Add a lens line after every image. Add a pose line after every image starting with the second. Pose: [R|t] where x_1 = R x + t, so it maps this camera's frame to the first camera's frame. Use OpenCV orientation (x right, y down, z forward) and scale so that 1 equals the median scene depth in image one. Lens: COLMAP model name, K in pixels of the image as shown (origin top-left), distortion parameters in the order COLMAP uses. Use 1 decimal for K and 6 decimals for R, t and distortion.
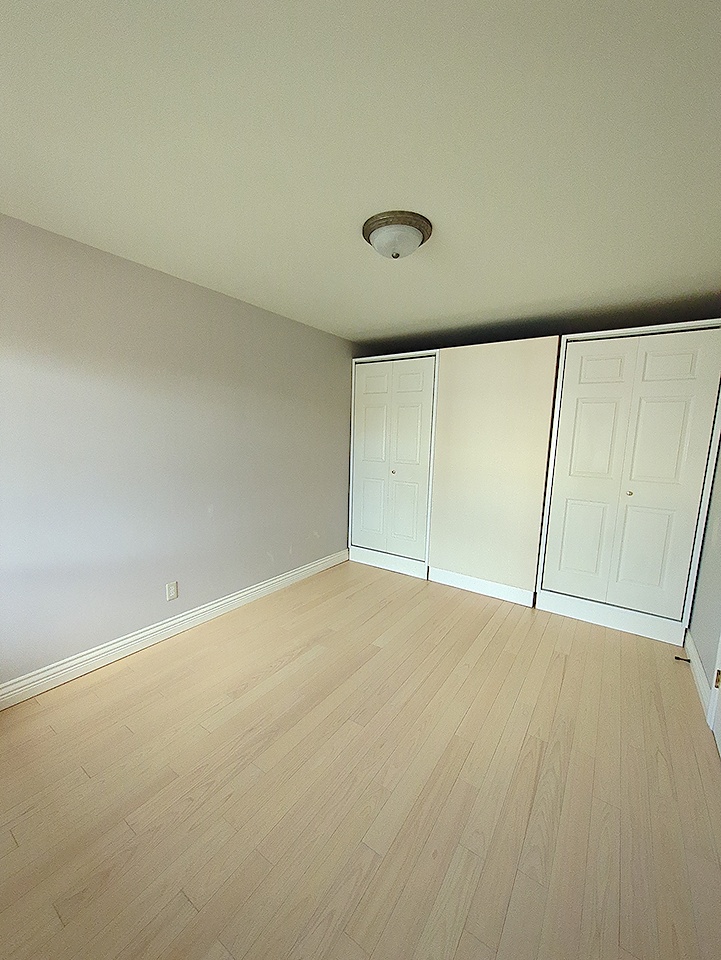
lens RADIAL K [[378.4, 0, 358.7], [0, 378.4, 486.3], [0, 0, 1]] dist [0.000739, 0.000951]
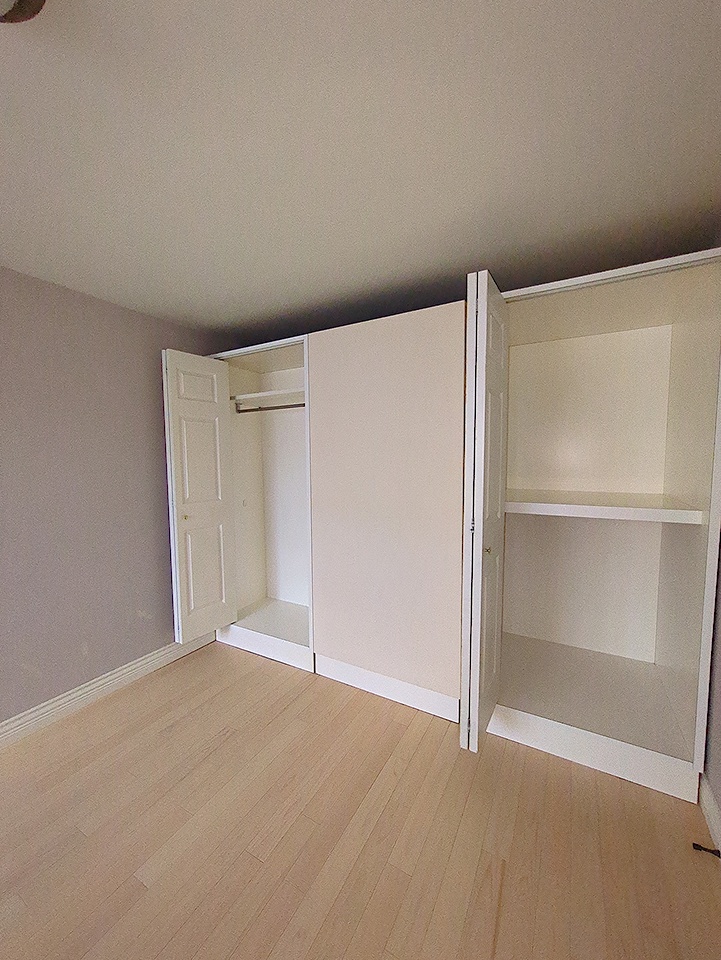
lens RADIAL K [[378.4, 0, 361.2], [0, 378.4, 478.8], [0, 0, 1]] dist [0.000739, 0.000951]
pose [[0.995670, -0.037723, 0.084963, 0.241096], [0.044396, 0.995959, -0.078071, -0.043732], [-0.081675, 0.081505, 0.993321, 0.329325]]
